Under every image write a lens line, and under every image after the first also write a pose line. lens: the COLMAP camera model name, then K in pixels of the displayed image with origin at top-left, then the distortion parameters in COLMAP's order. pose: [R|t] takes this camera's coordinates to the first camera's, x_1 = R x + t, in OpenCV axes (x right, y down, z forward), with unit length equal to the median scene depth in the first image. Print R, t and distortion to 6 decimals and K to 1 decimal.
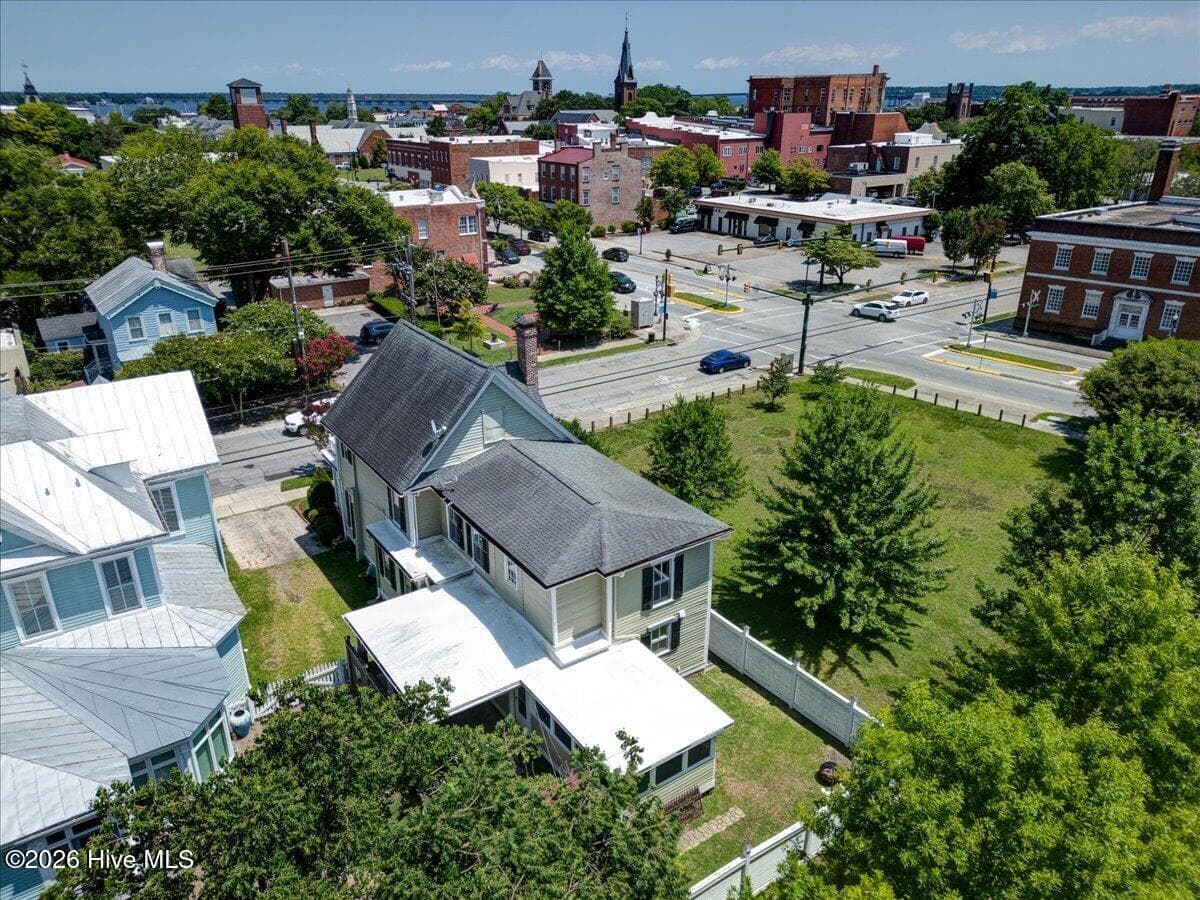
lens RADIAL K [[850.5, 0, 601.0], [0, 850.5, 452.3], [0, 0, 1]] dist [0.044132, -0.029009]
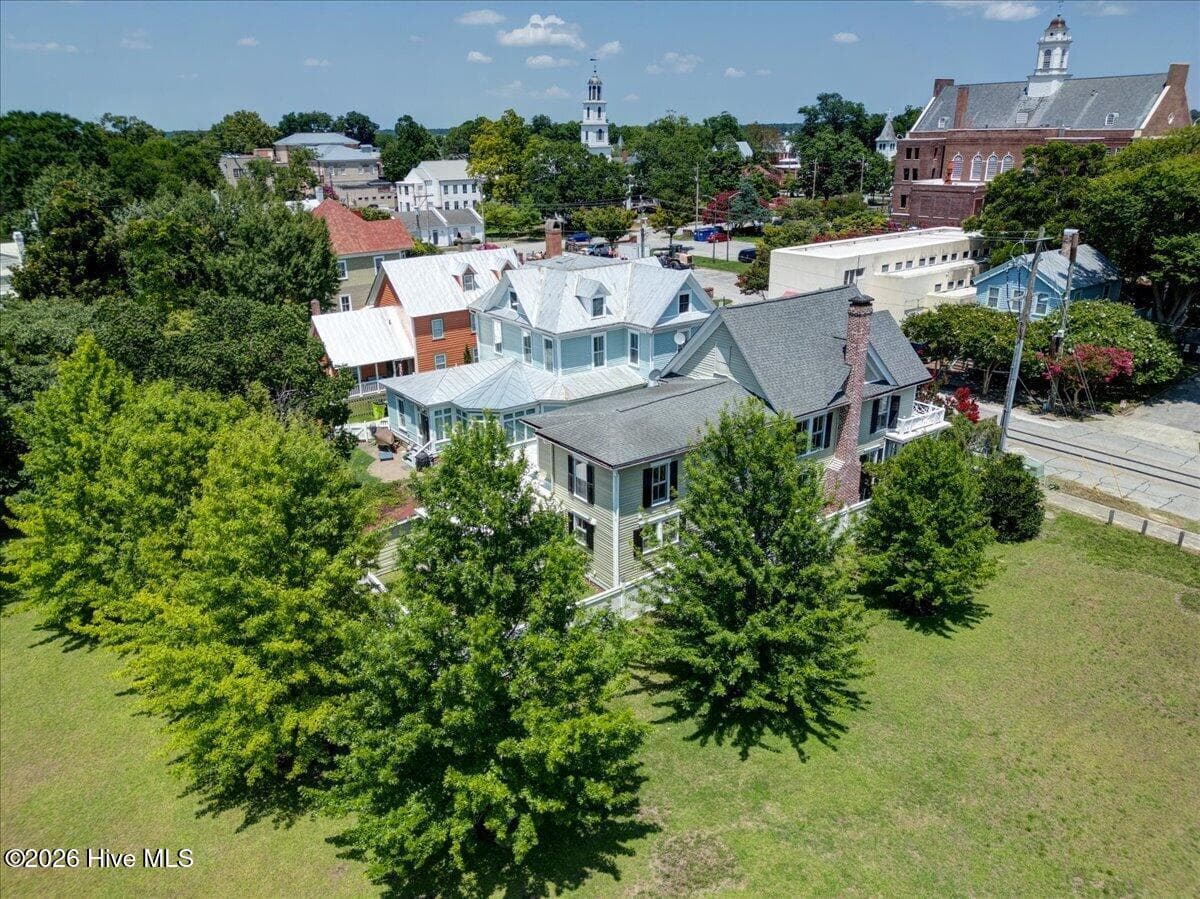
lens RADIAL K [[850.5, 0, 603.5], [0, 850.5, 446.8], [0, 0, 1]] dist [0.044132, -0.029009]
pose [[0.047876, 0.349085, -0.935867, 0.450033], [-0.371793, 0.875845, 0.307676, -0.101613], [0.927080, 0.333219, 0.171719, 0.312424]]
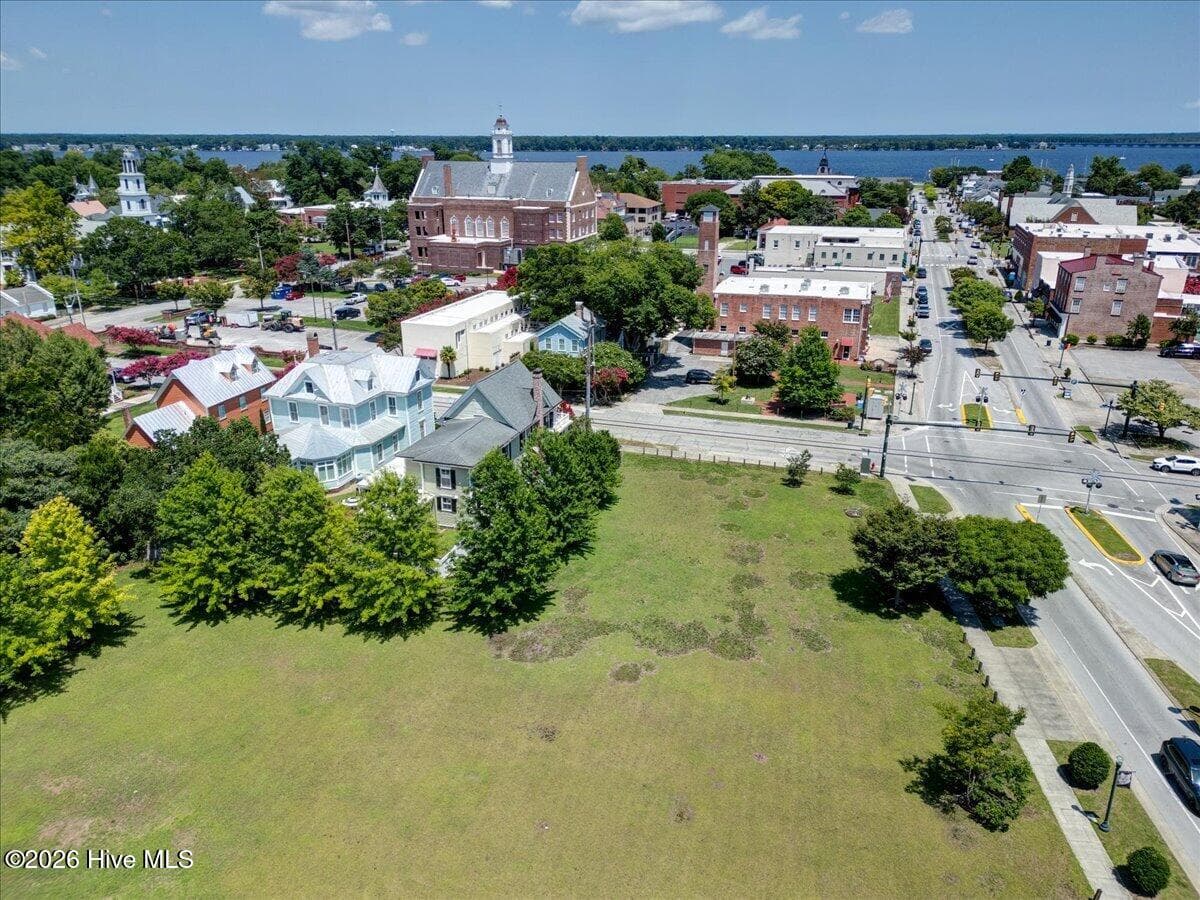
lens RADIAL K [[850.5, 0, 599.6], [0, 850.5, 452.0], [0, 0, 1]] dist [0.044132, -0.029009]
pose [[0.612443, 0.283540, -0.737915, 0.807050], [-0.312111, 0.944356, 0.103823, -0.116406], [0.726292, 0.166726, 0.666860, -0.115535]]
